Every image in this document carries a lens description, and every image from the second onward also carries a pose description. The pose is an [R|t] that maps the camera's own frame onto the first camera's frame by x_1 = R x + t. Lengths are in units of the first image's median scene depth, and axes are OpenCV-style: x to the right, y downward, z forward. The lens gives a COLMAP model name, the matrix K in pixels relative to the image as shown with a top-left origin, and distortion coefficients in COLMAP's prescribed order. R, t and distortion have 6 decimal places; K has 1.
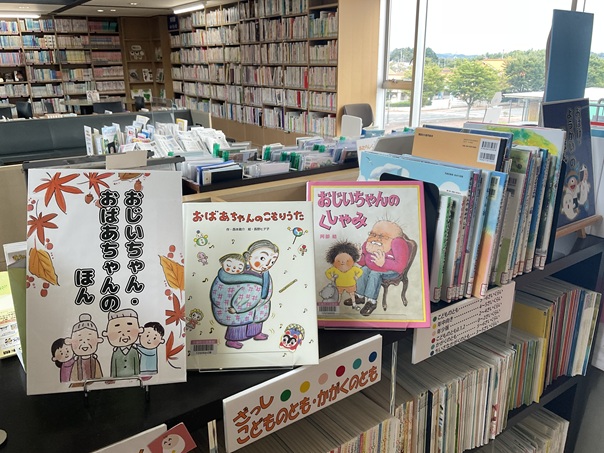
lens RADIAL K [[508.2, 0, 302.5], [0, 508.2, 225.6], [0, 0, 1]] dist [-0.003546, -0.003414]
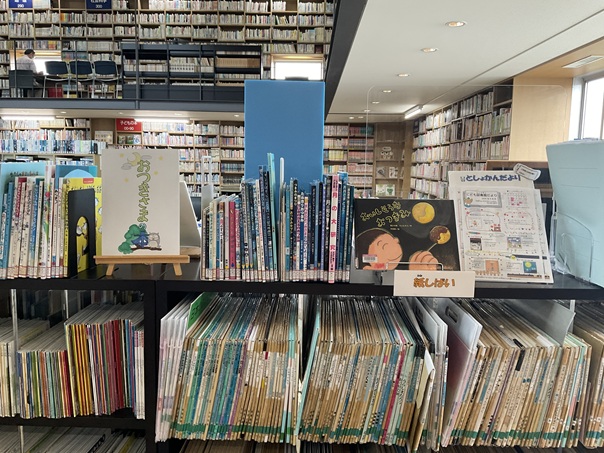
lens RADIAL K [[508.2, 0, 302.6], [0, 508.2, 227.0], [0, 0, 1]] dist [-0.003546, -0.003414]
pose [[0.809036, 0.089479, -0.580909, 0.201961], [-0.201841, 0.970535, -0.131613, 0.004441], [0.552016, 0.223731, 0.803258, 0.033110]]
